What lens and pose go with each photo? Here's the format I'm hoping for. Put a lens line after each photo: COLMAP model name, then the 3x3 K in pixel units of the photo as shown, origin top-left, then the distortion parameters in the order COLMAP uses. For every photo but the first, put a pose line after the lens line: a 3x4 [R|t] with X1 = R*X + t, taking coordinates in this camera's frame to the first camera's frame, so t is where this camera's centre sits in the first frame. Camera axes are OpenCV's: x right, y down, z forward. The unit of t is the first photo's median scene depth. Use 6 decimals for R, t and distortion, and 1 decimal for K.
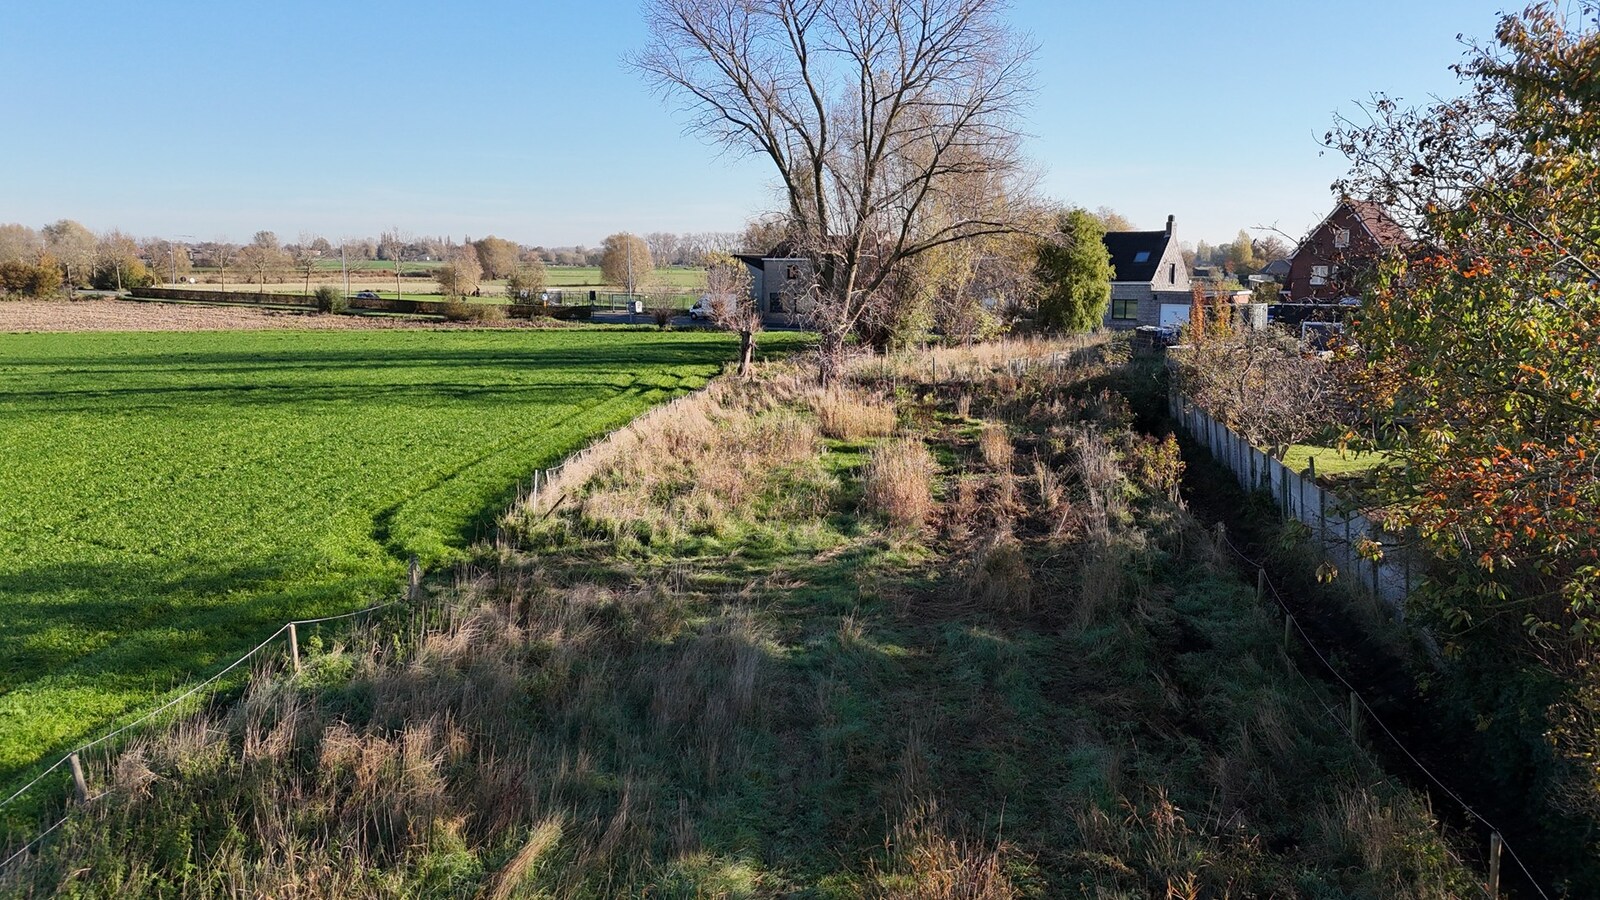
lens RADIAL K [[1175.7, 0, 800.0], [0, 1175.7, 450.0], [0, 0, 1]] dist [0.105095, -0.138923]
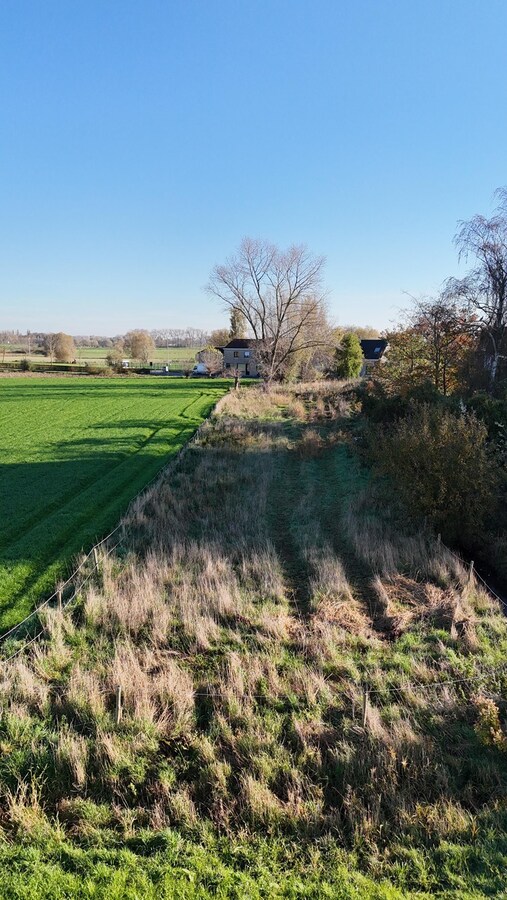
lens RADIAL K [[661.3, 0, 253.5], [0, 661.3, 450.0], [0, 0, 1]] dist [0.105095, -0.138923]
pose [[0.998117, -0.004472, 0.061181, -0.125076], [0.004511, 0.999990, -0.000505, 0.099769], [-0.061178, 0.000780, 0.998127, -0.780939]]
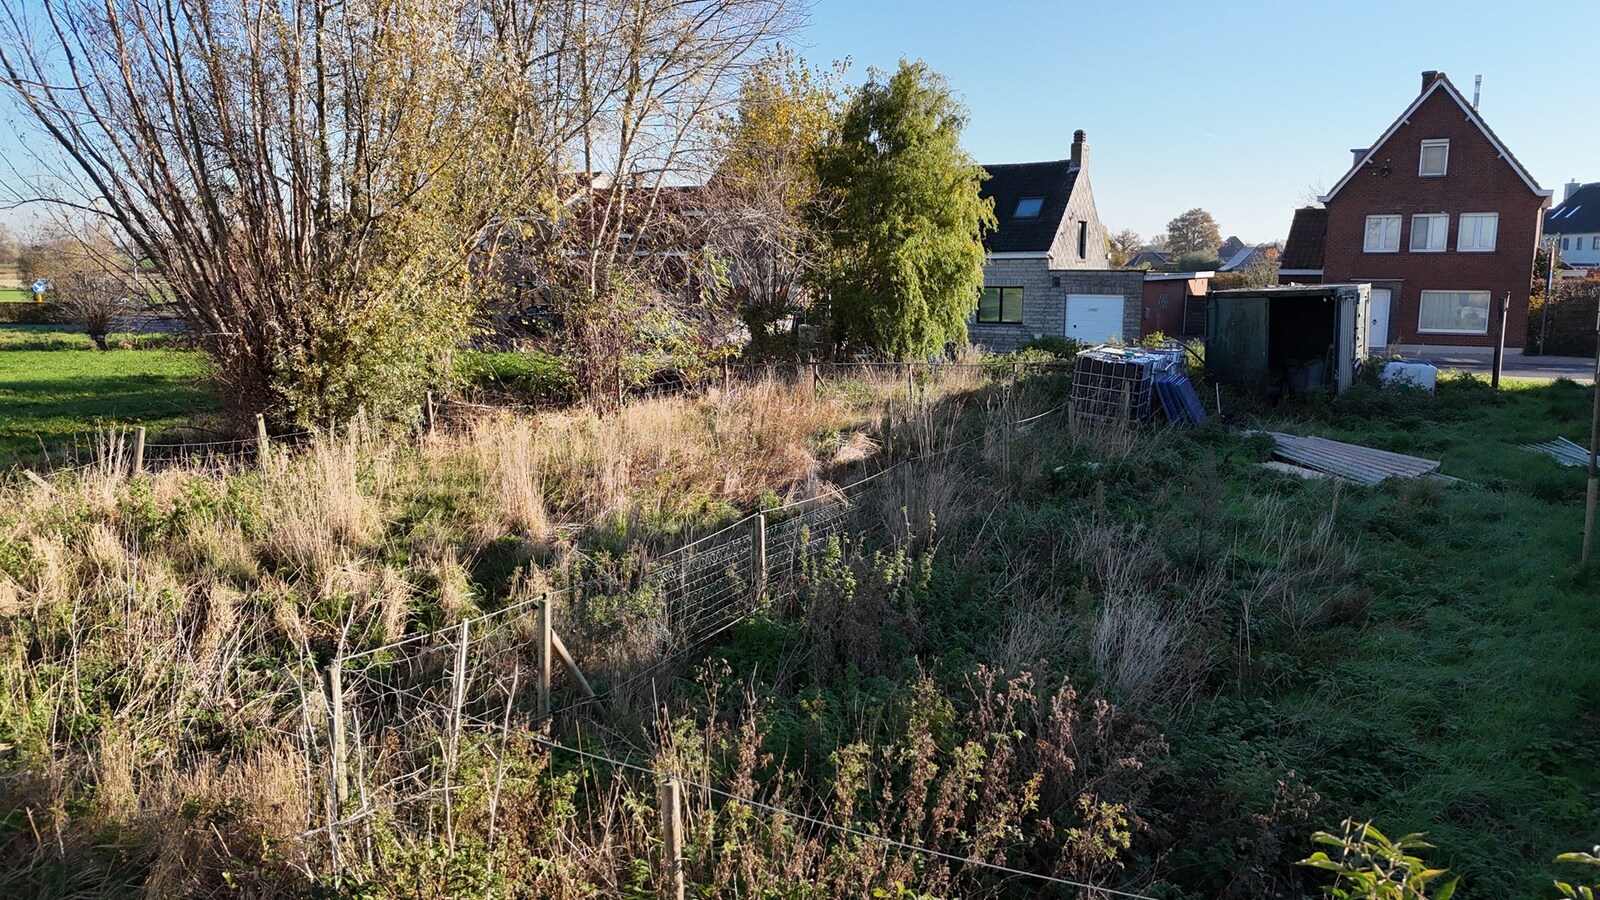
lens RADIAL K [[1175.7, 0, 800.0], [0, 1175.7, 450.0], [0, 0, 1]] dist [0.105095, -0.138923]
pose [[0.992150, -0.017702, 0.123794, 0.219056], [0.017918, 0.999839, -0.000629, -0.101901], [-0.123762, 0.002843, 0.992308, 0.902211]]
